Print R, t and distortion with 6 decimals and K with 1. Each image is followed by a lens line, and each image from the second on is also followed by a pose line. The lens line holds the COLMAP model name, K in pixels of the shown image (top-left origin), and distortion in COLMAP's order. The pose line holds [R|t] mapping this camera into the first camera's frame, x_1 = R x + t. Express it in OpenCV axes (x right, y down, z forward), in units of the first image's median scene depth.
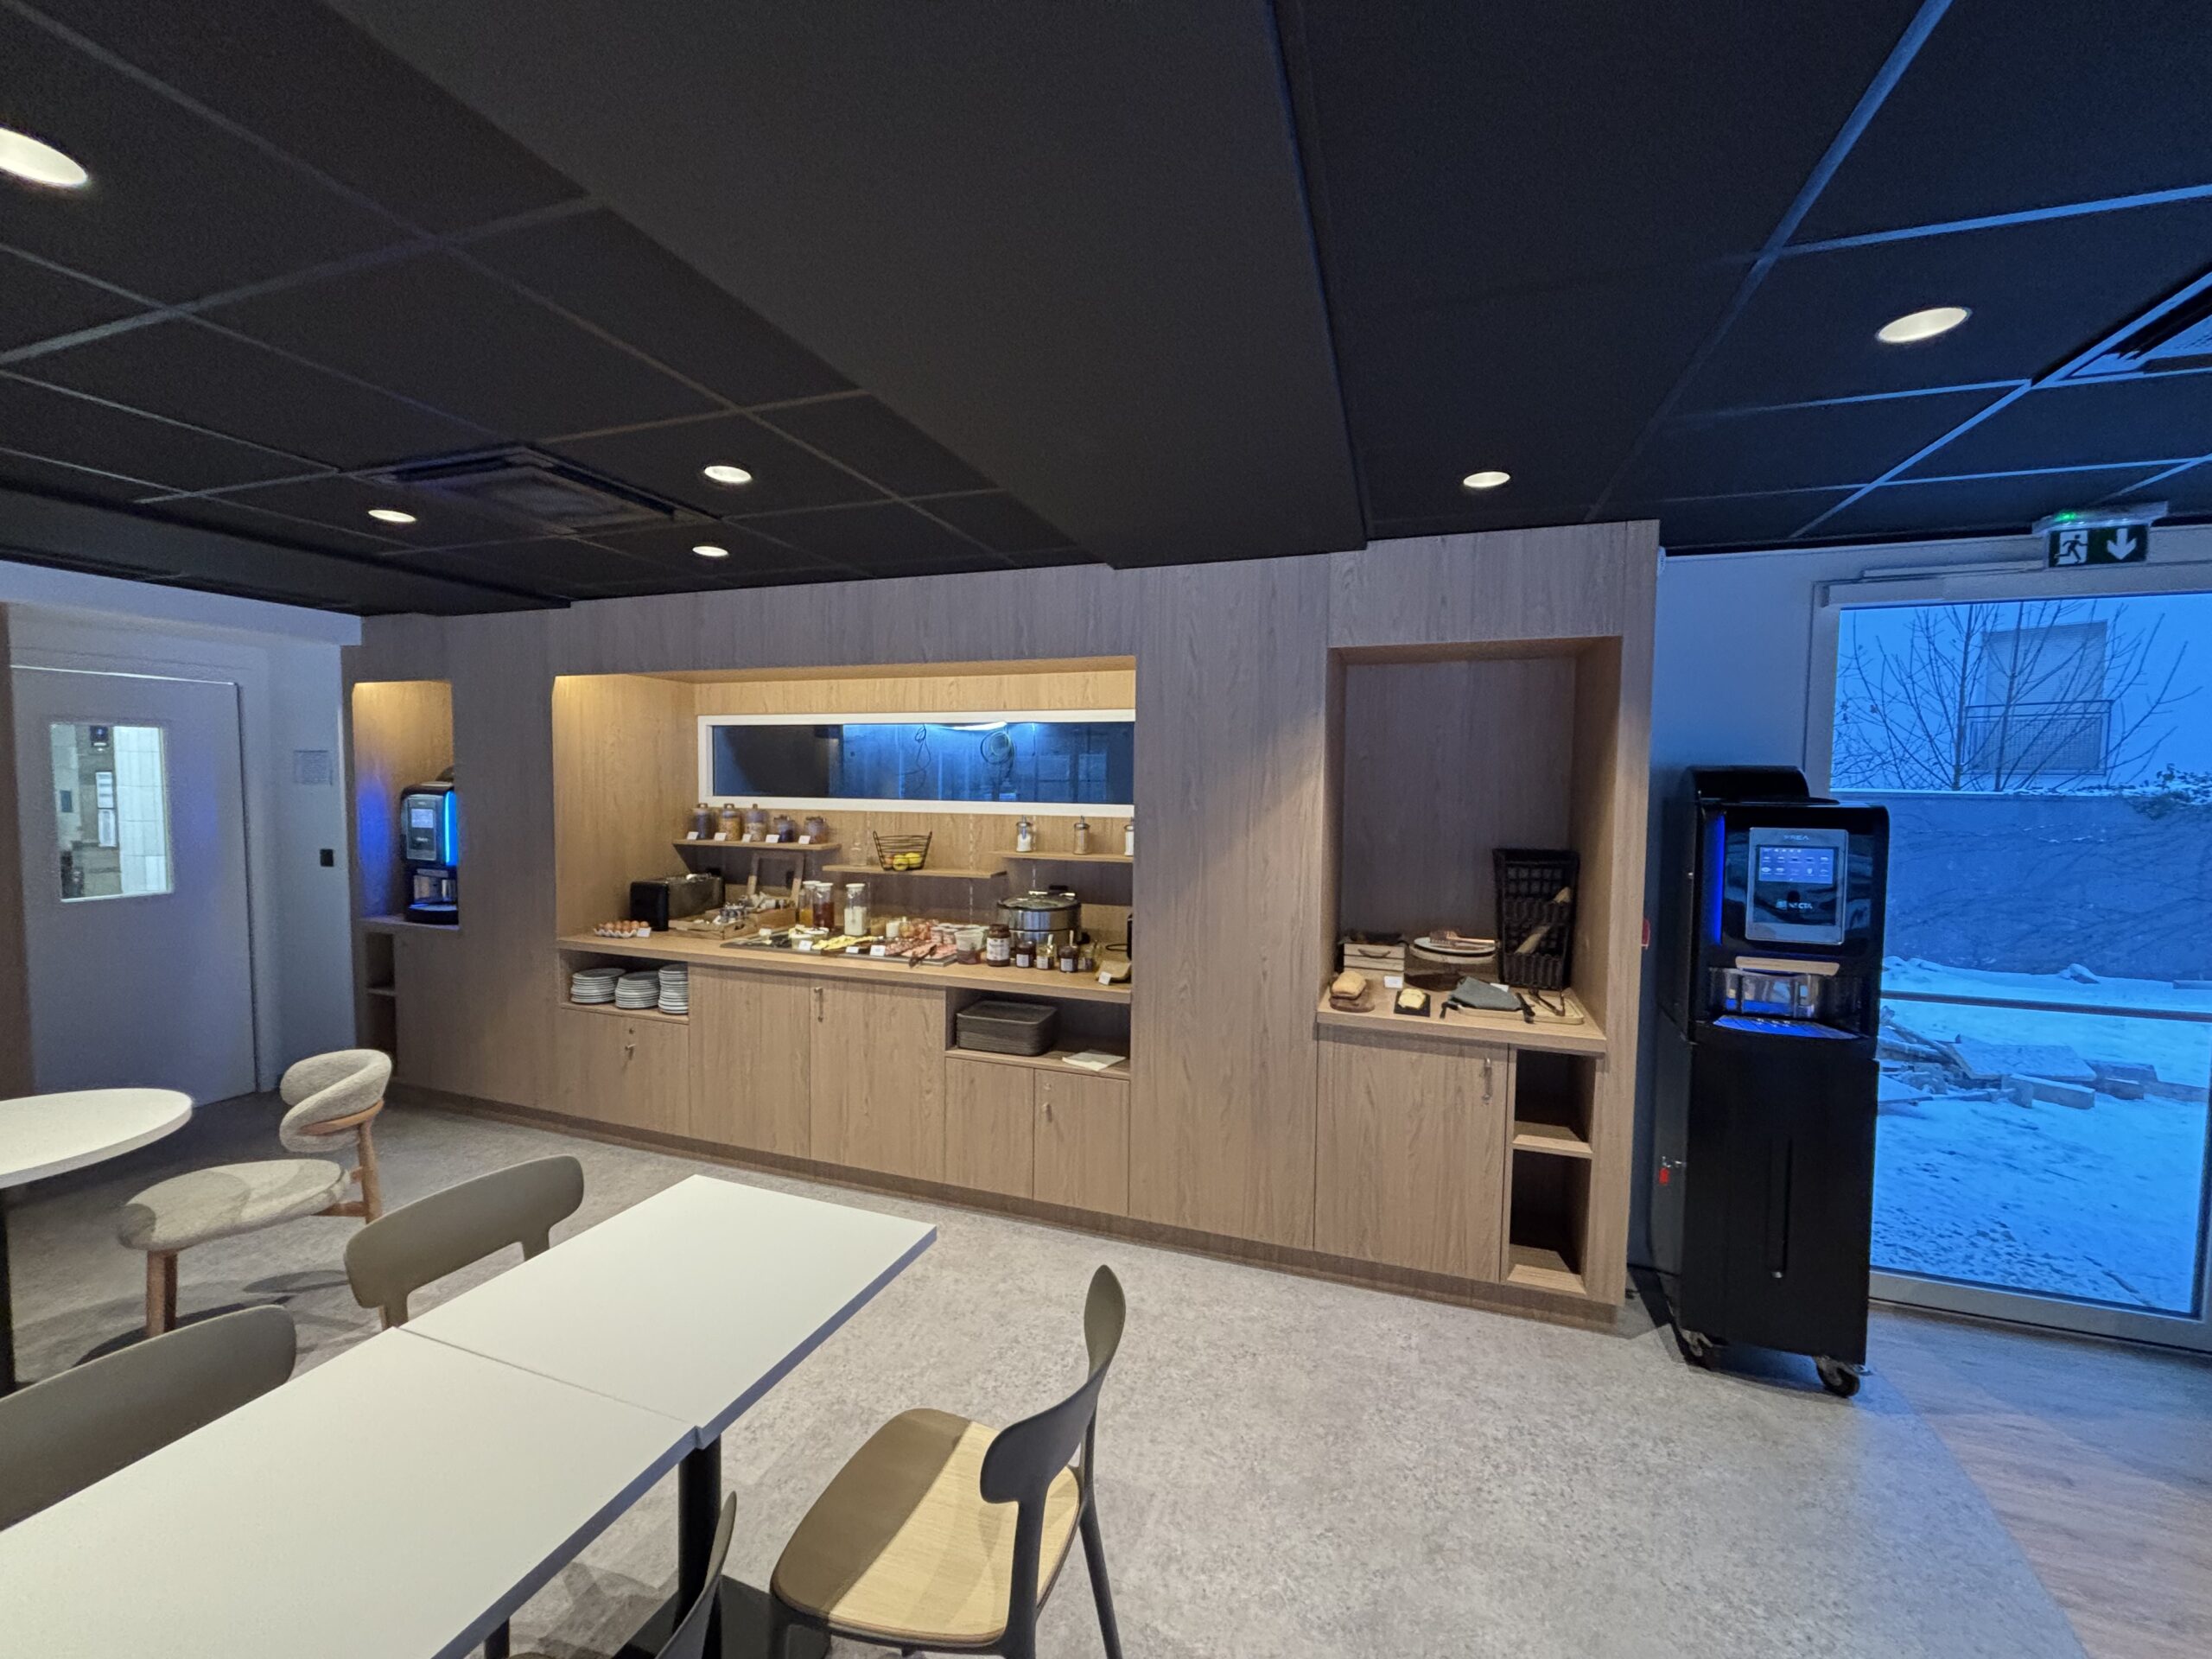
lens RADIAL K [[896.3, 0, 1104.6], [0, 896.3, 827.4], [0, 0, 1]] dist [0.001365, -0.000081]
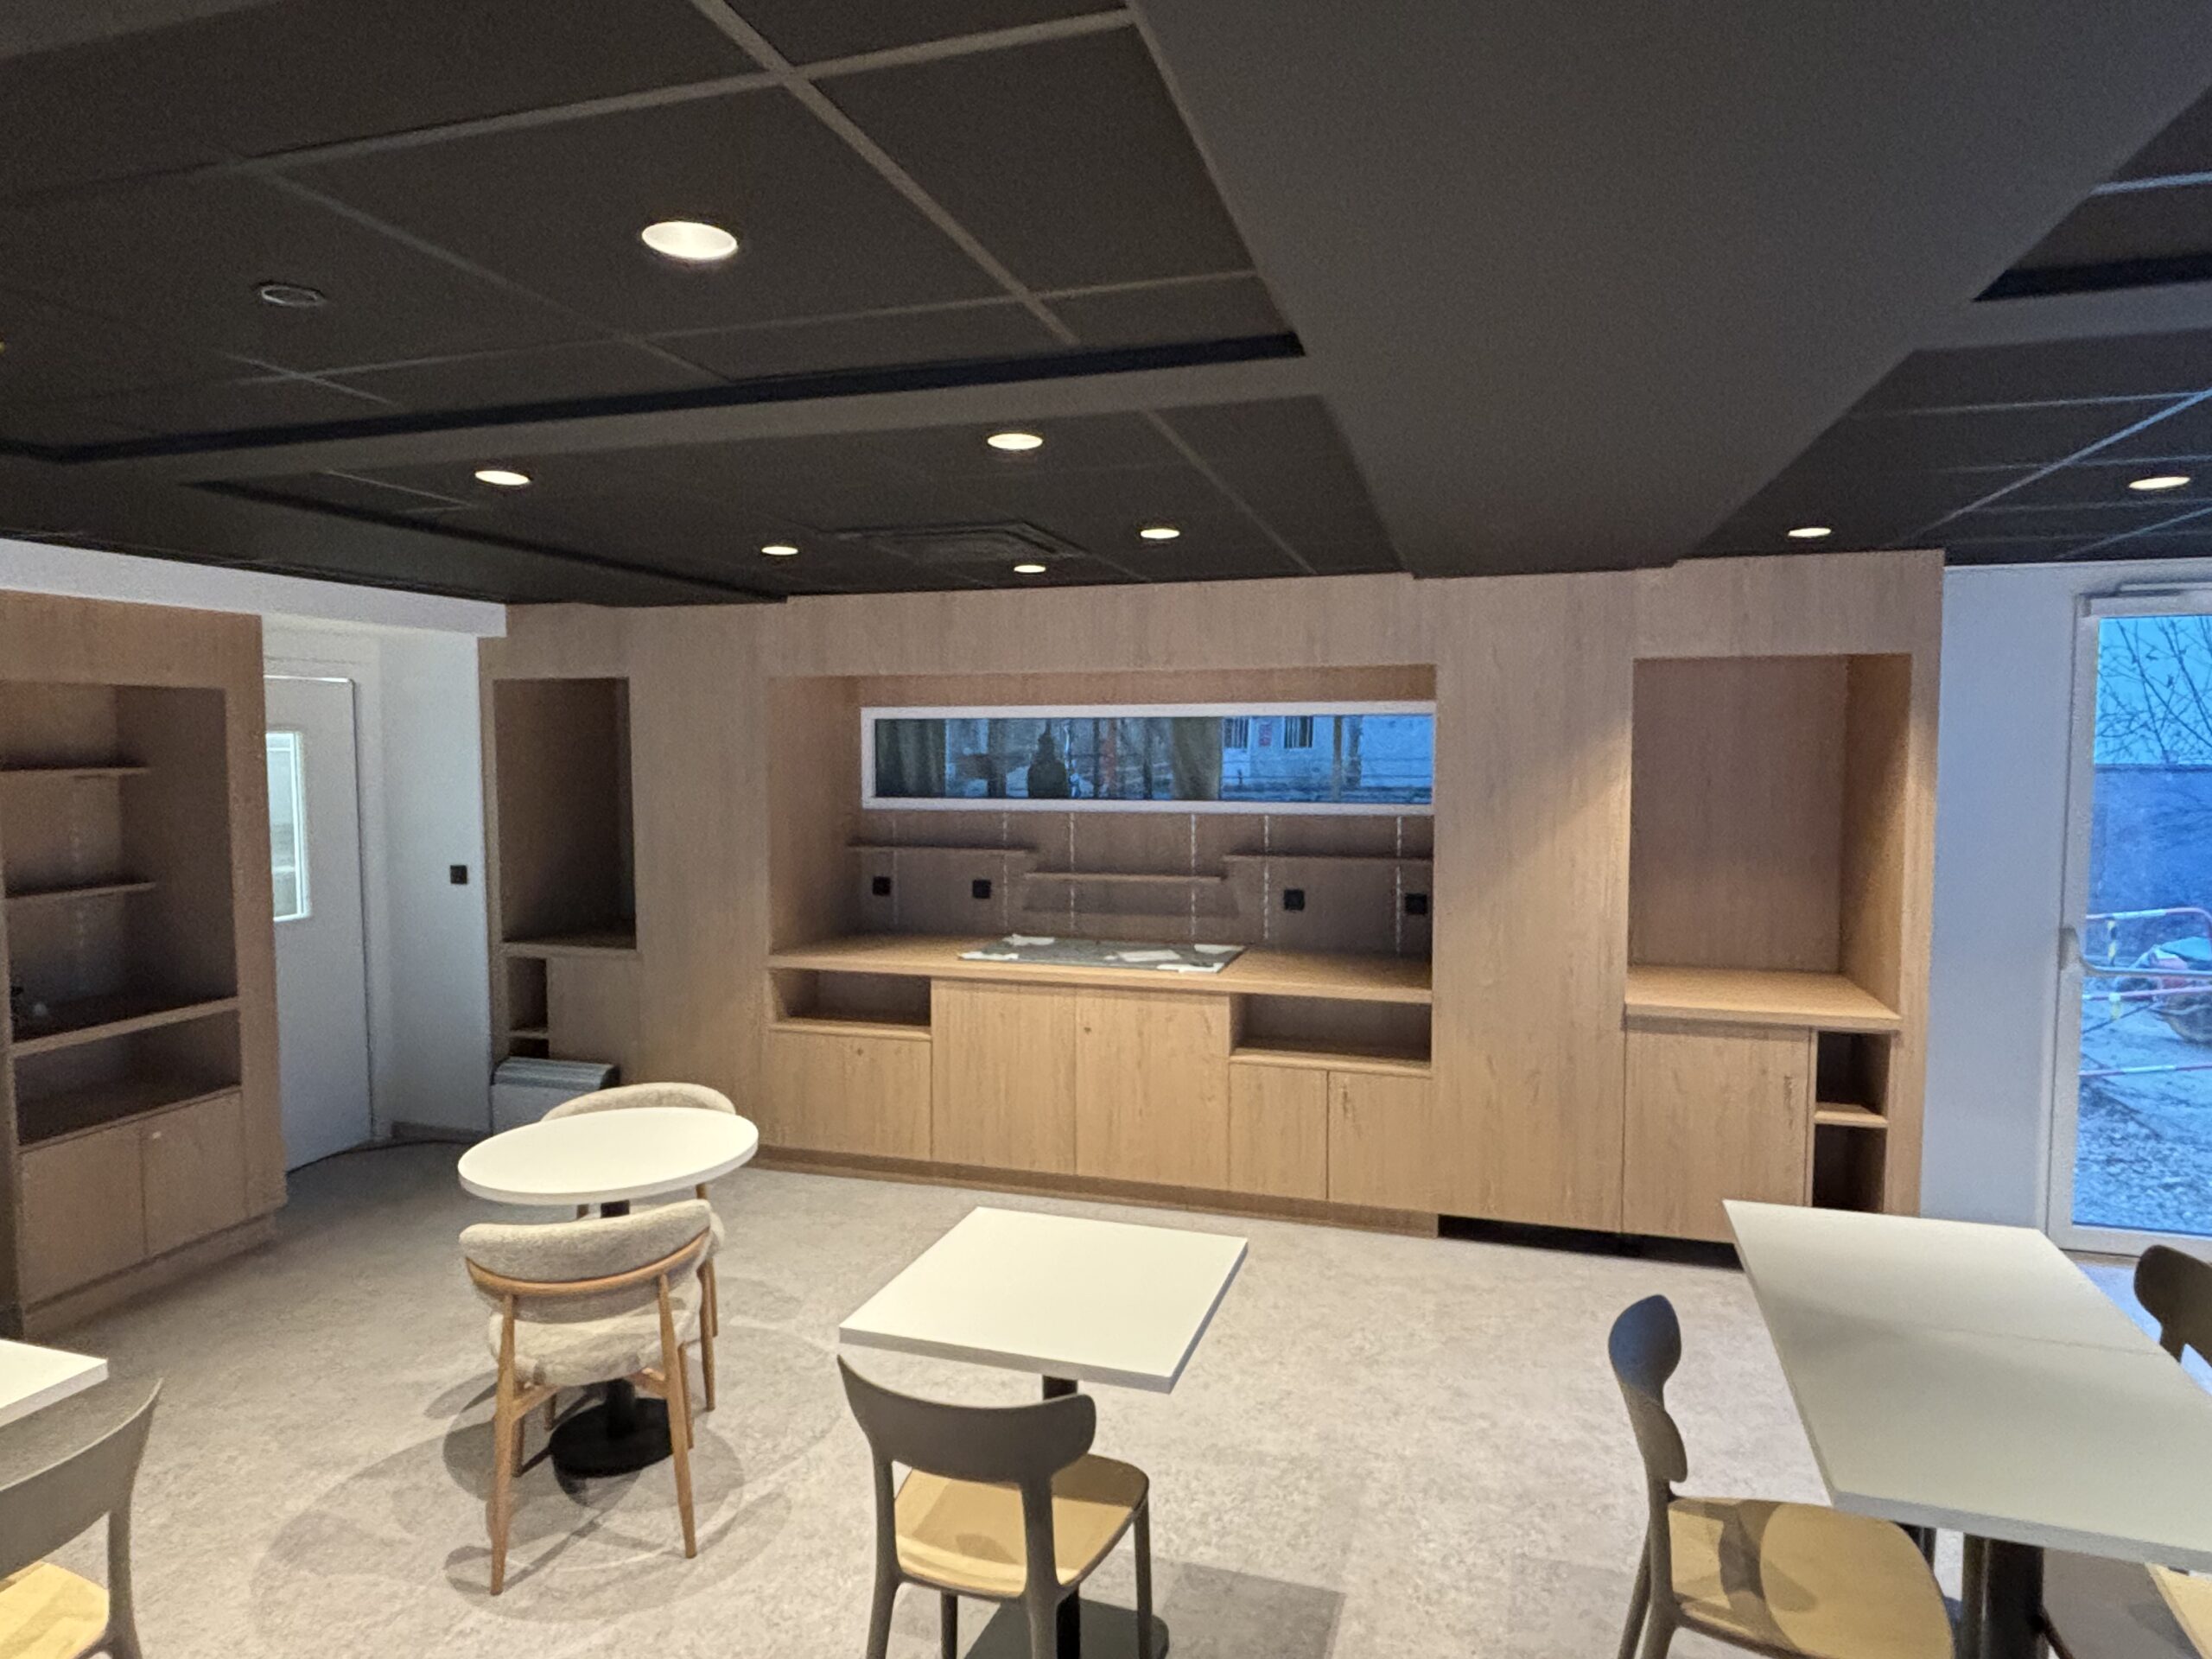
lens RADIAL K [[1268.6, 0, 1103.2], [0, 1268.6, 826.1], [0, 0, 1]] dist [0.001066, -0.003749]
pose [[0.999126, -0.013670, 0.039513, -0.402279], [0.013457, 0.999894, 0.005644, -0.017853], [-0.039586, -0.005107, 0.999203, -0.434000]]
